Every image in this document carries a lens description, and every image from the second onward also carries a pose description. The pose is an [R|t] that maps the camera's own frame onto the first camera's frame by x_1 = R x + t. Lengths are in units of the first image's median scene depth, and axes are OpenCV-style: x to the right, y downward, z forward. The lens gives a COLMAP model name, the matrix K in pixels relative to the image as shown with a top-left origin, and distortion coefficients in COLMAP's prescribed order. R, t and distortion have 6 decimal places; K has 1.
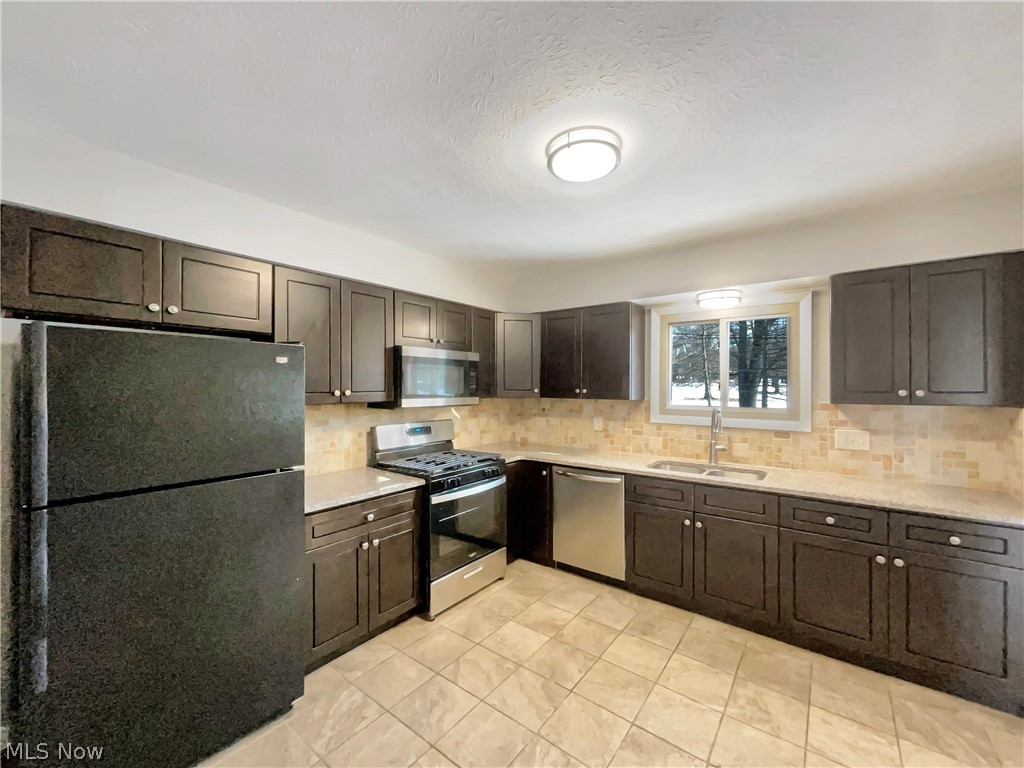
lens RADIAL K [[417.4, 0, 510.4], [0, 417.4, 390.4], [0, 0, 1]] dist [-0.000859, 0.000356]
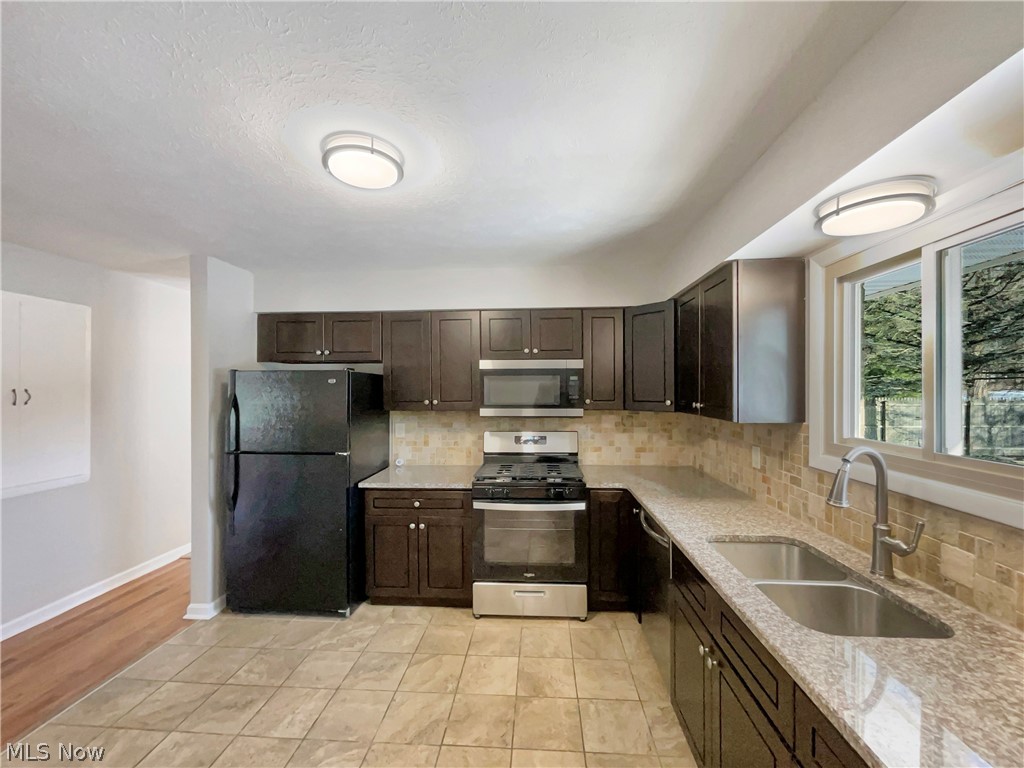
lens RADIAL K [[417.4, 0, 510.4], [0, 417.4, 390.4], [0, 0, 1]] dist [-0.000859, 0.000356]
pose [[0.553233, -0.000586, -0.833026, 0.625233], [-0.003986, 0.999986, -0.003350, -0.020987], [0.833017, 0.005174, 0.553223, 0.404831]]
